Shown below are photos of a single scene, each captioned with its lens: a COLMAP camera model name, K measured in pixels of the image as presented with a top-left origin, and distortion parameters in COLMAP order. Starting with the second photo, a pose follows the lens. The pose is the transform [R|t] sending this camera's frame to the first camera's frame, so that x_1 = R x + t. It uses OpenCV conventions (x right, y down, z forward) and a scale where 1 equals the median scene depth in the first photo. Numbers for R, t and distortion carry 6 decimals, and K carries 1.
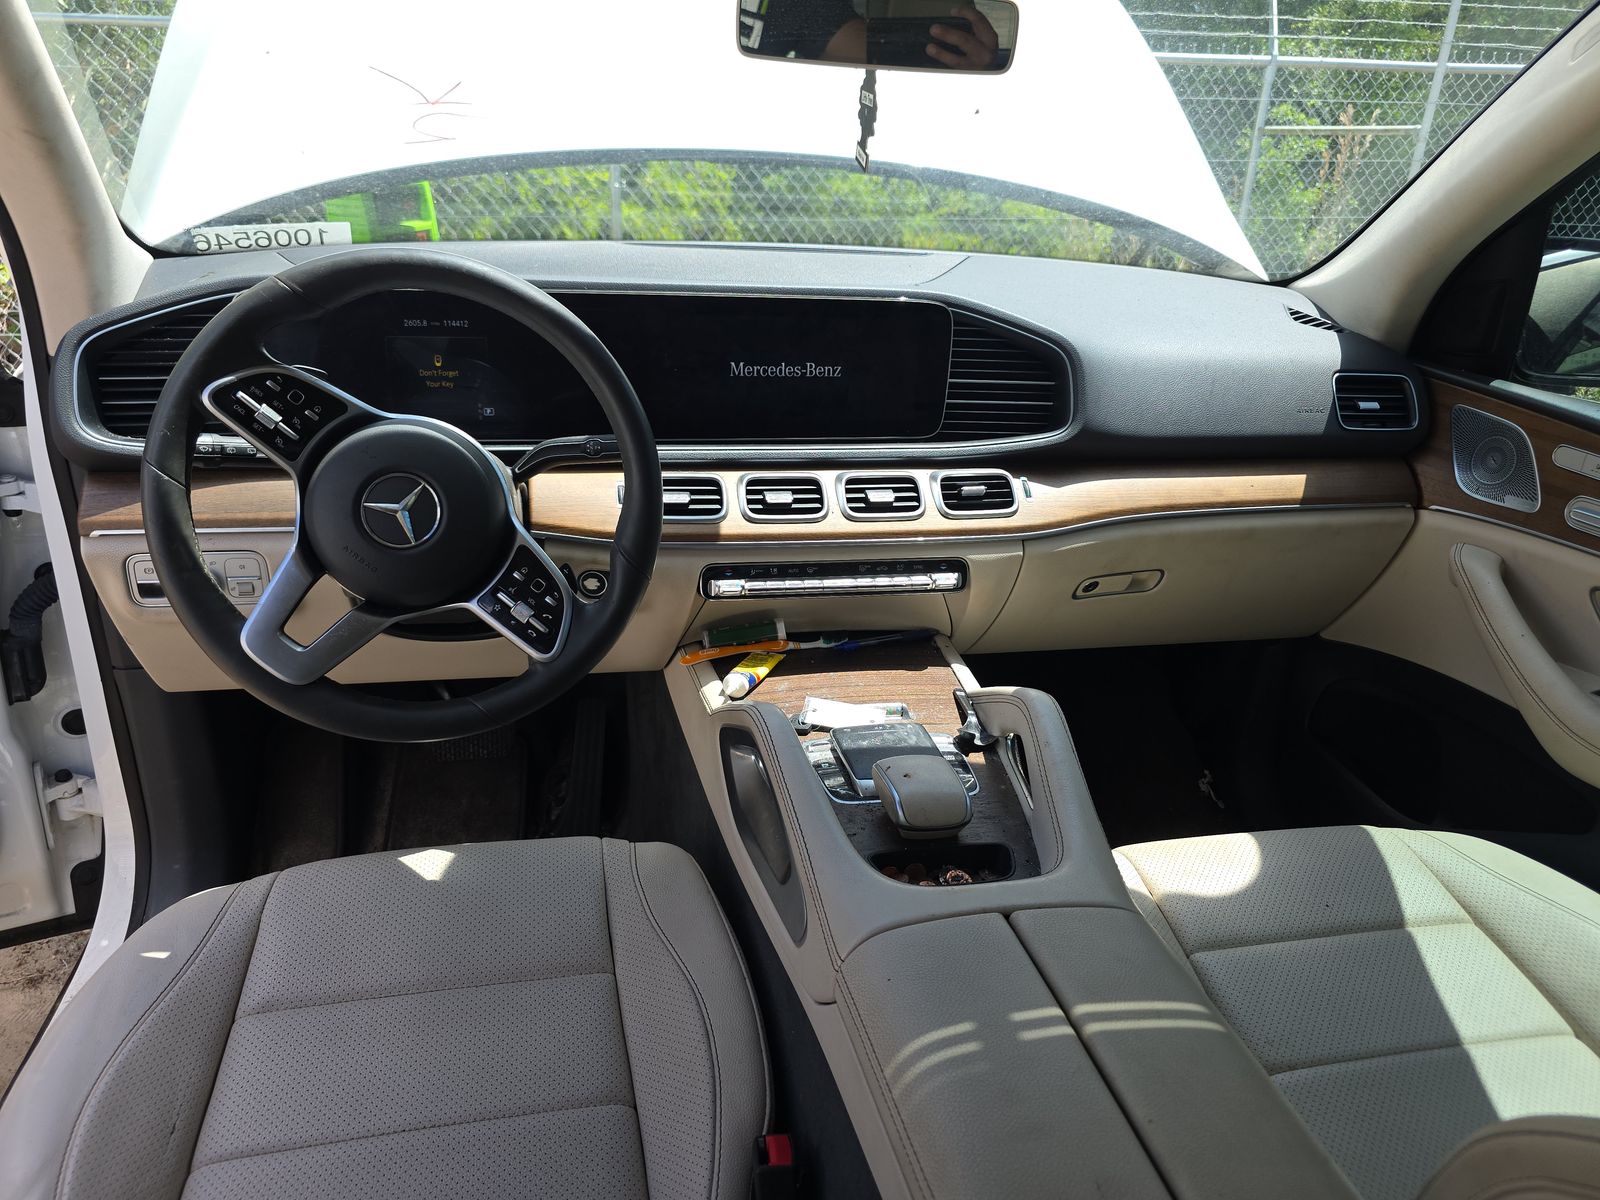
lens RADIAL K [[1132.0, 0, 800.6], [0, 1132.0, 606.3], [0, 0, 1]] dist [0.040701, -0.034576]
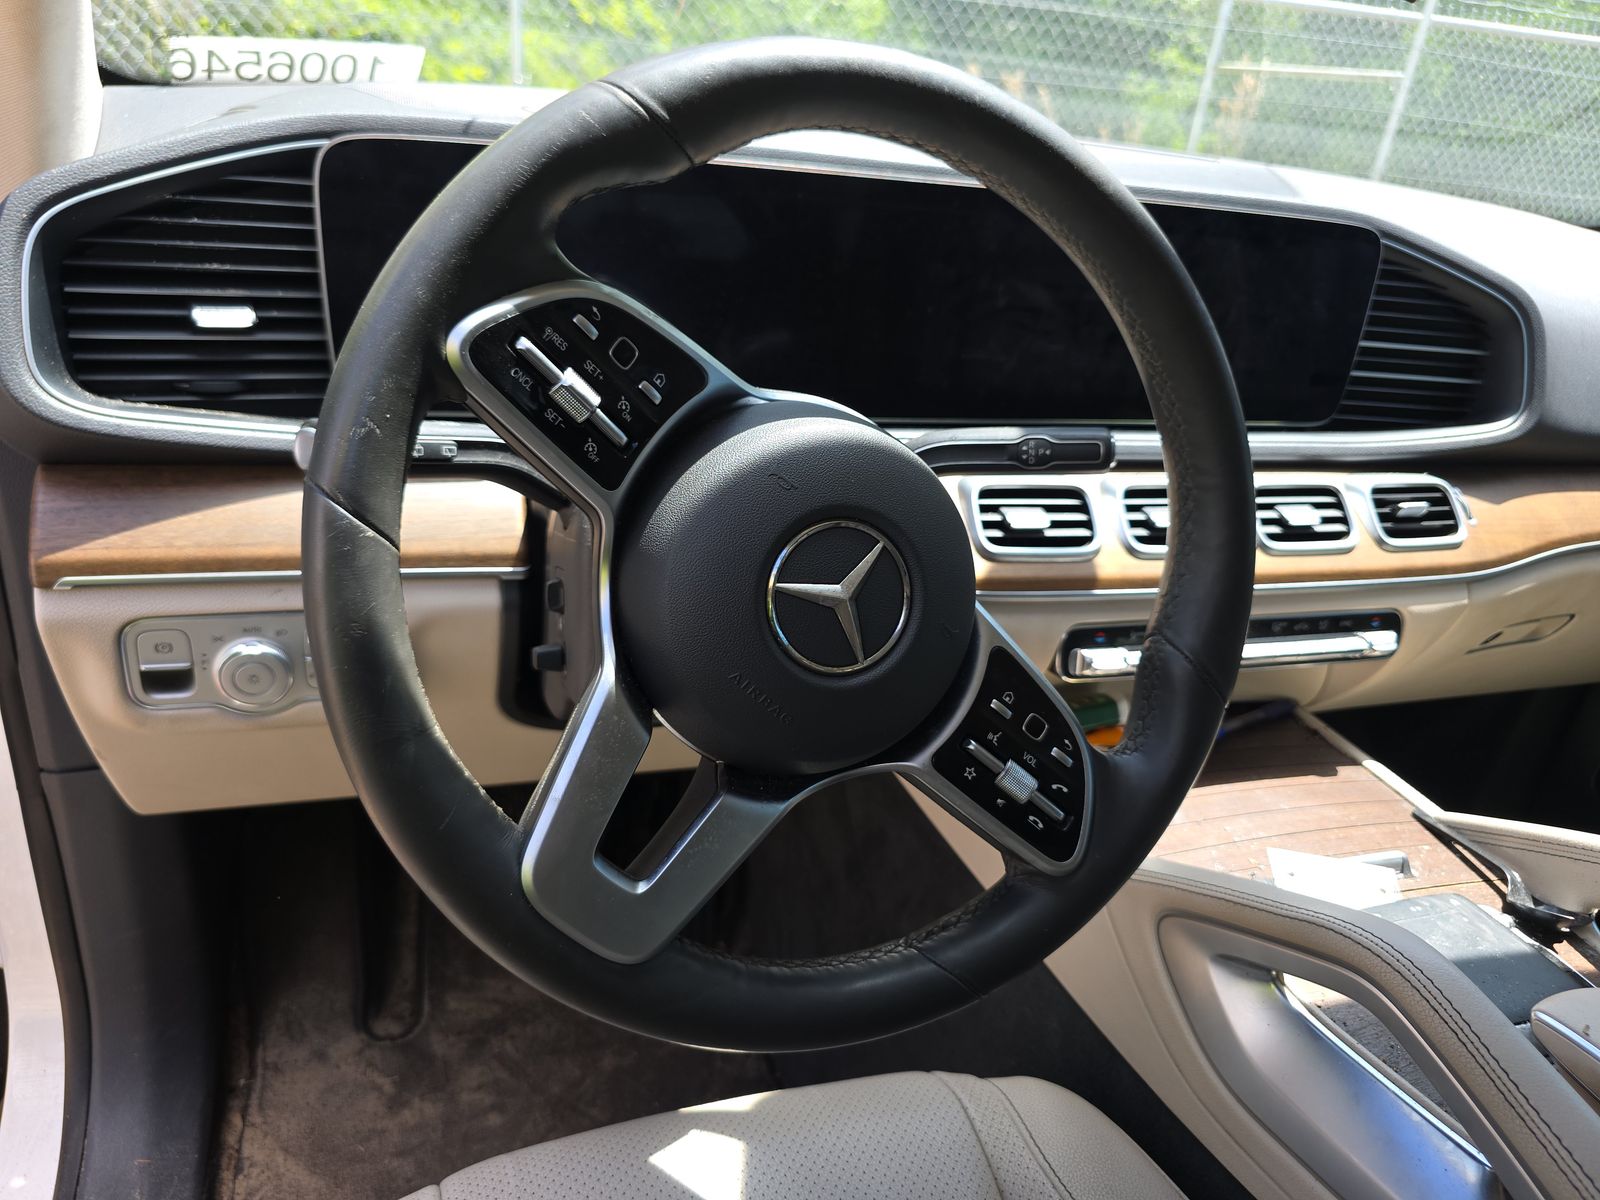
lens RADIAL K [[1132.0, 0, 795.5], [0, 1132.0, 598.0], [0, 0, 1]] dist [0.040701, -0.034576]
pose [[0.989696, 0.007418, 0.142990, -0.317725], [-0.014122, 0.998845, 0.045923, -0.076409], [-0.142484, -0.047469, 0.988658, 0.380075]]
